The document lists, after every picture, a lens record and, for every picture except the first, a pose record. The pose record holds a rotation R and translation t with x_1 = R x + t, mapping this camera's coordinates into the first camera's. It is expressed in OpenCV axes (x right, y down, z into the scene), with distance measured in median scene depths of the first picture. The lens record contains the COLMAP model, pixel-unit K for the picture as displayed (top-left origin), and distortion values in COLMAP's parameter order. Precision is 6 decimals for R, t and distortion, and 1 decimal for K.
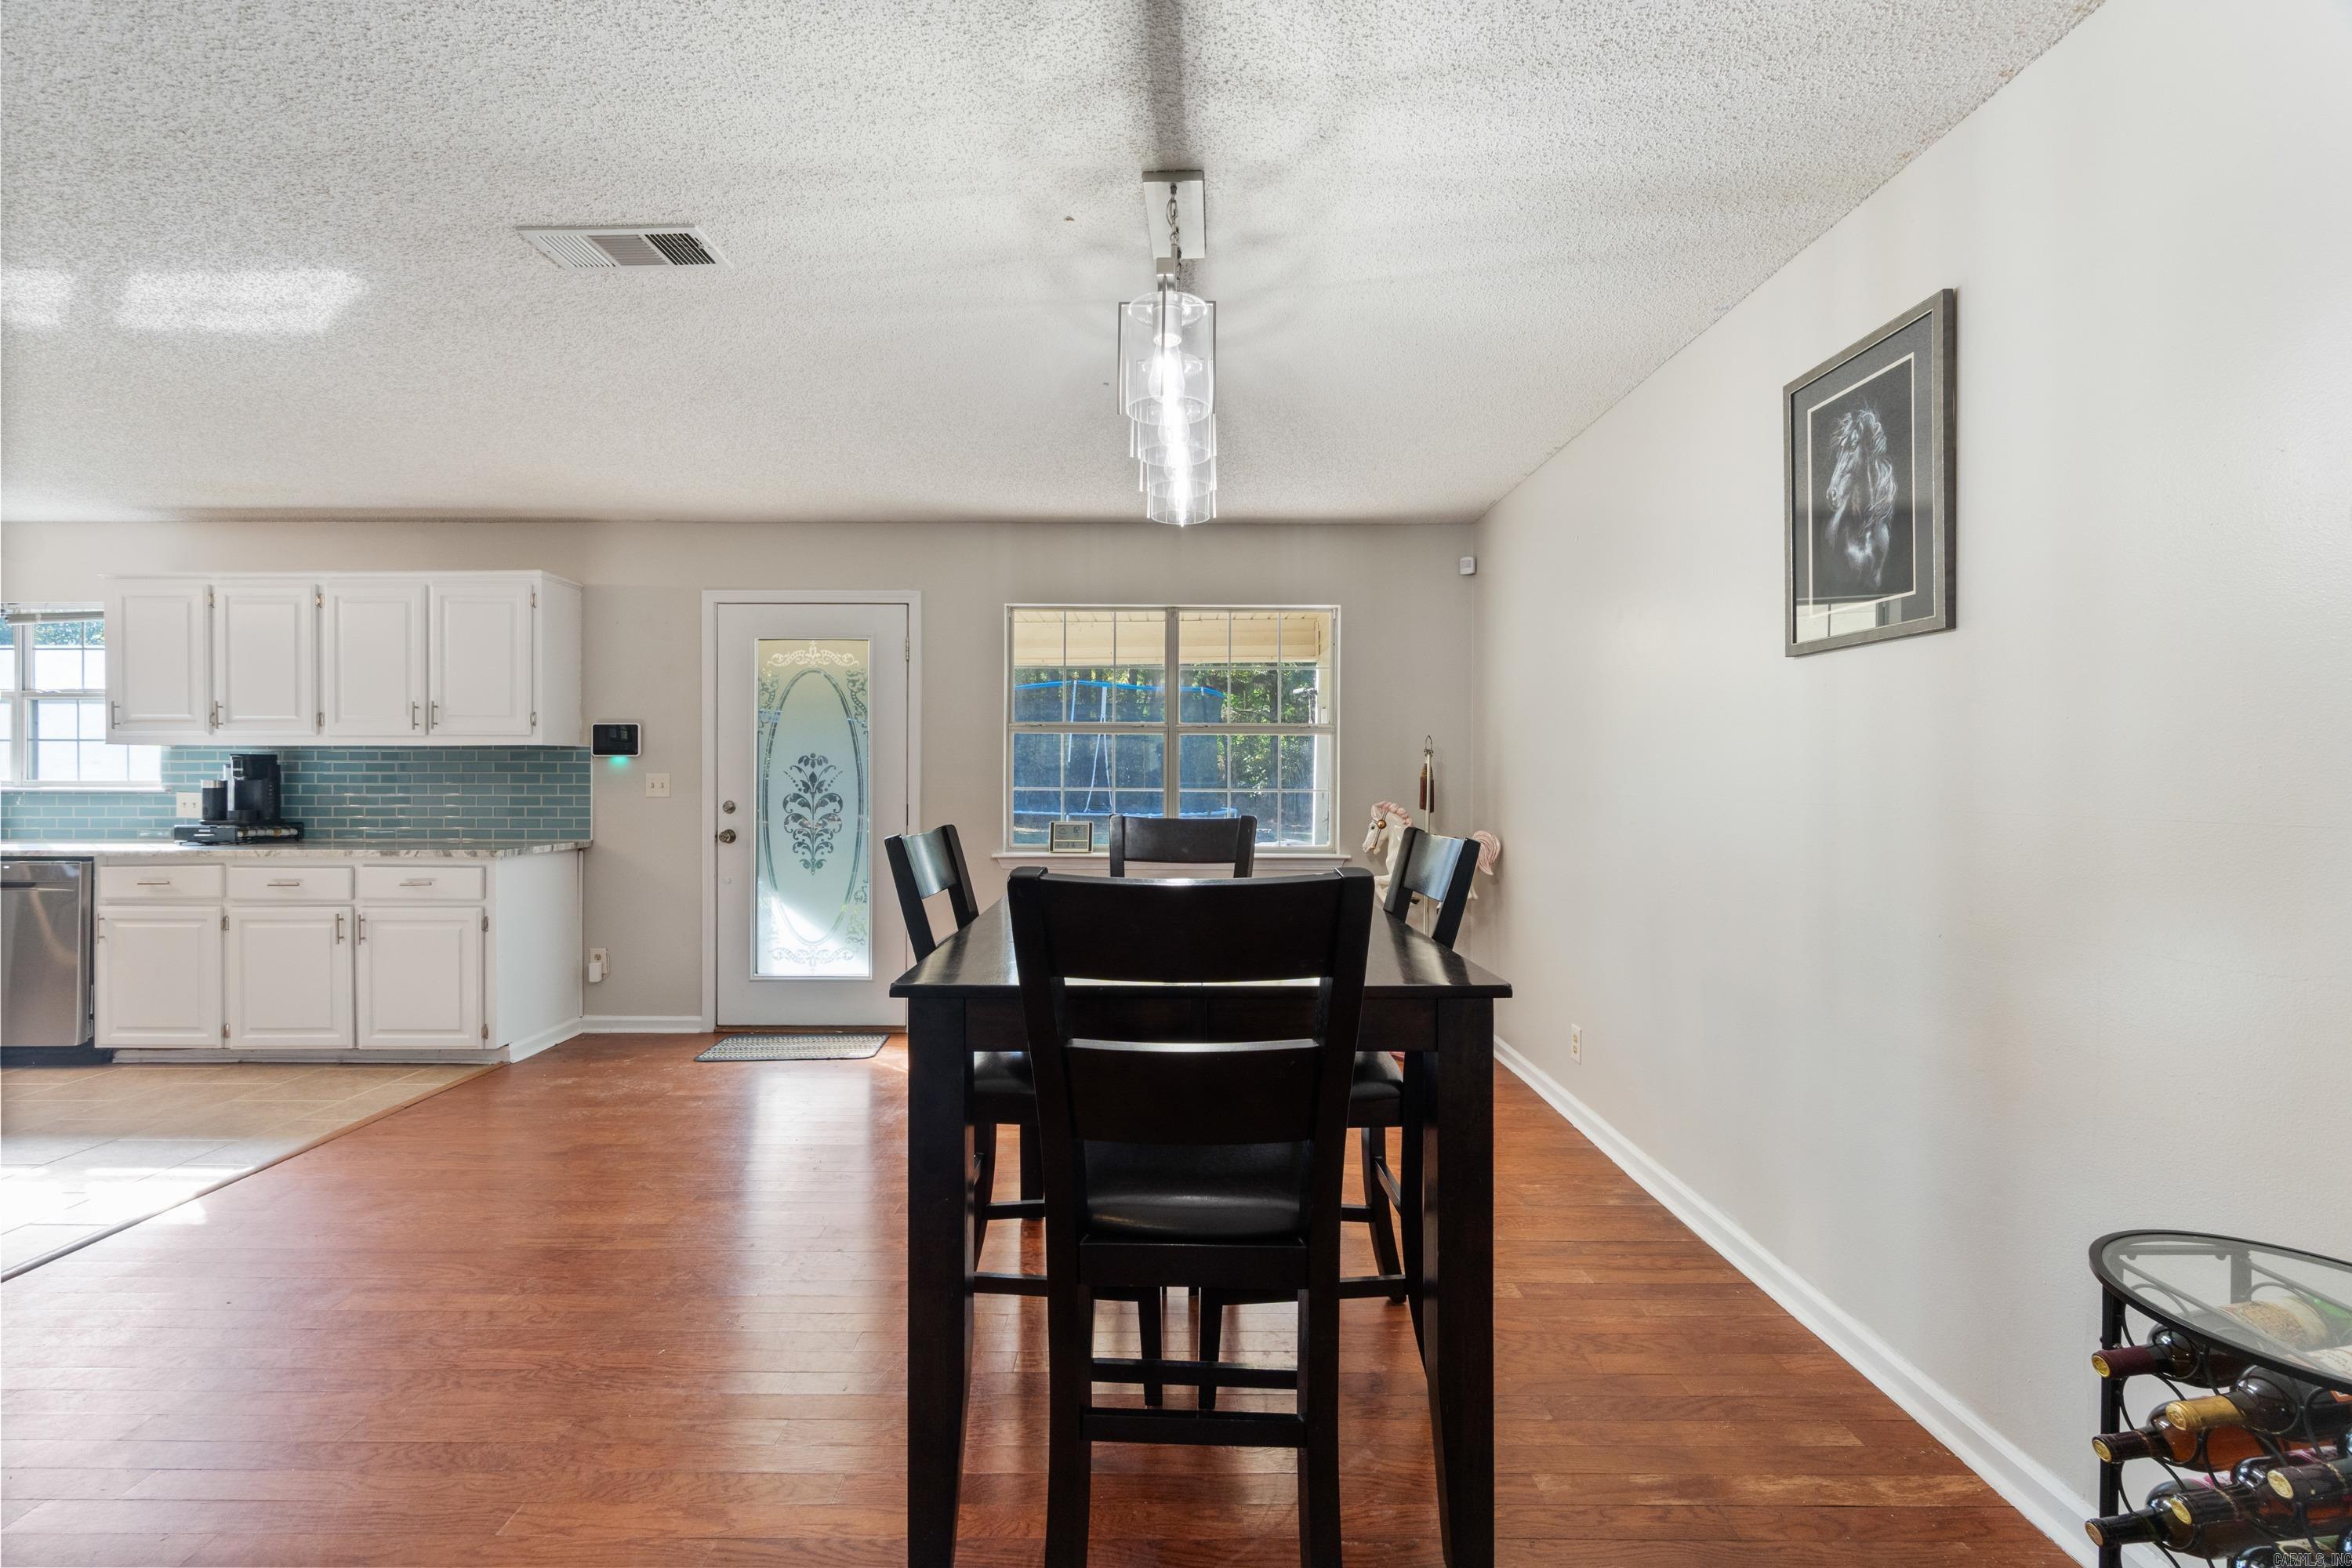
lens RADIAL K [[1015.6, 0, 1175.3], [0, 1015.6, 778.7], [0, 0, 1]] dist [-0.005958, 0.000970]
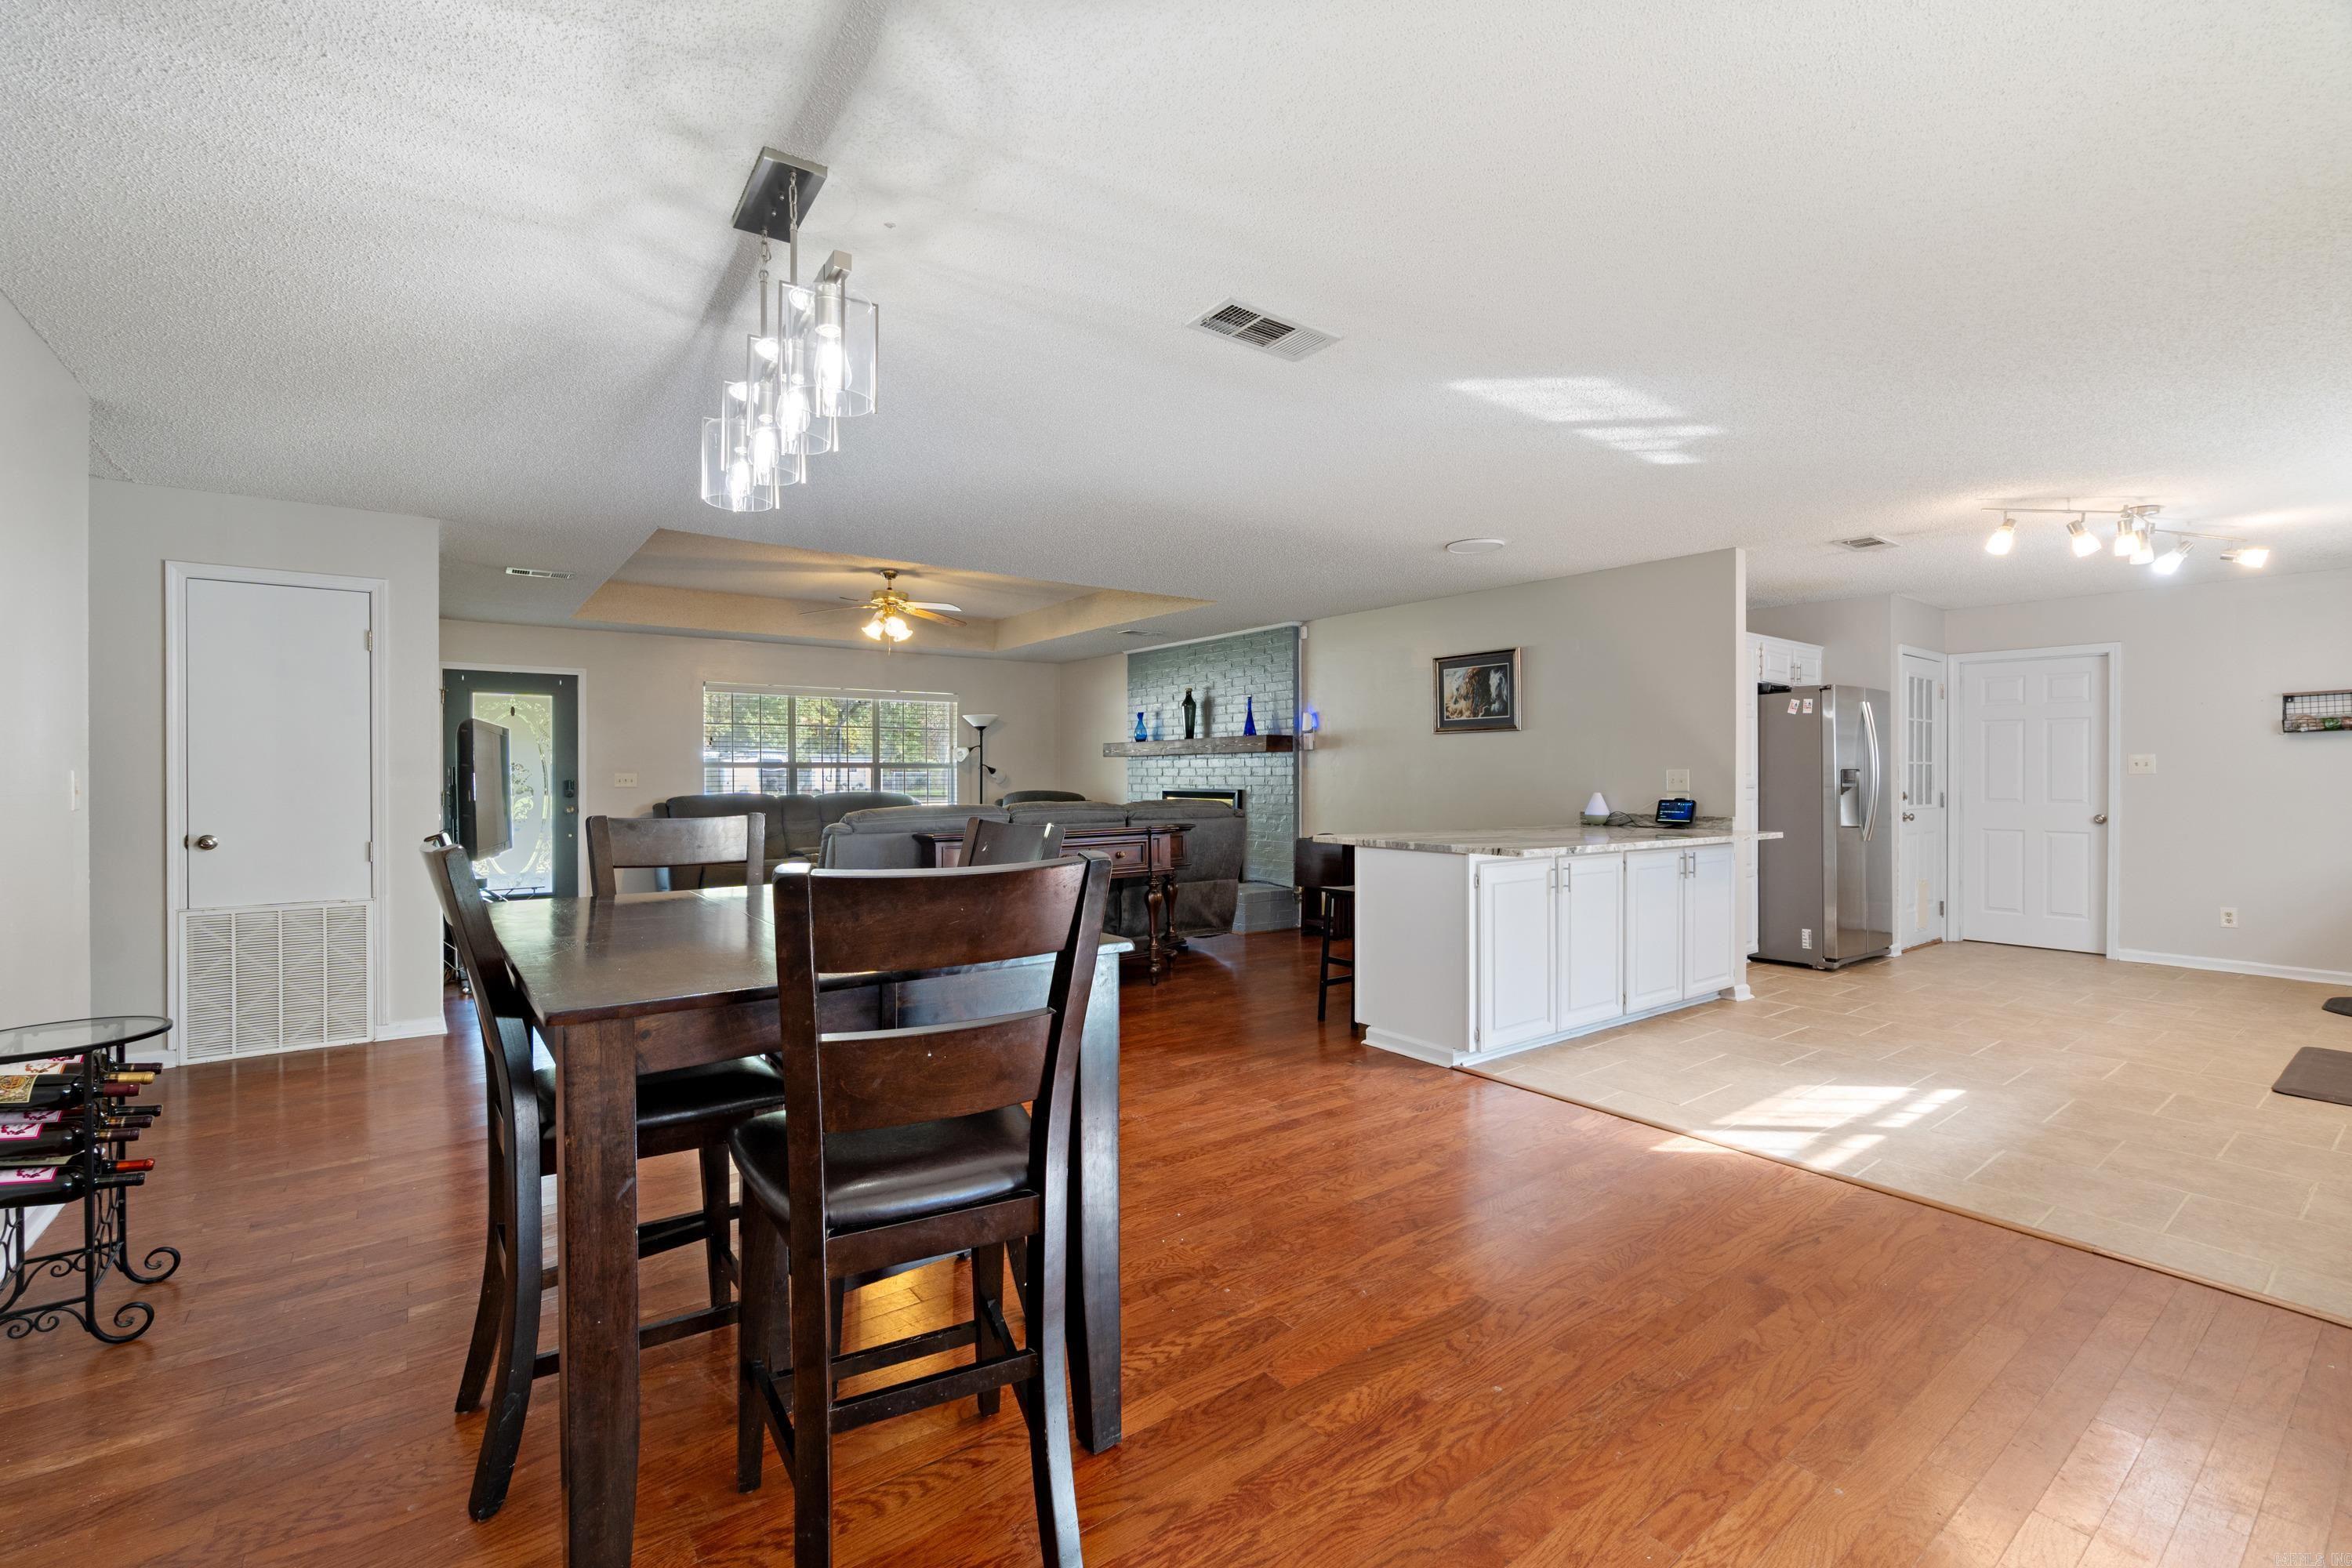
lens RADIAL K [[1015.6, 0, 1171.5], [0, 1015.6, 775.0], [0, 0, 1]] dist [-0.005958, 0.000970]
pose [[-0.800938, -0.001486, -0.598745, 0.131407], [-0.003387, 0.999992, 0.002049, -0.001619], [0.598738, 0.003669, -0.800937, 0.950143]]
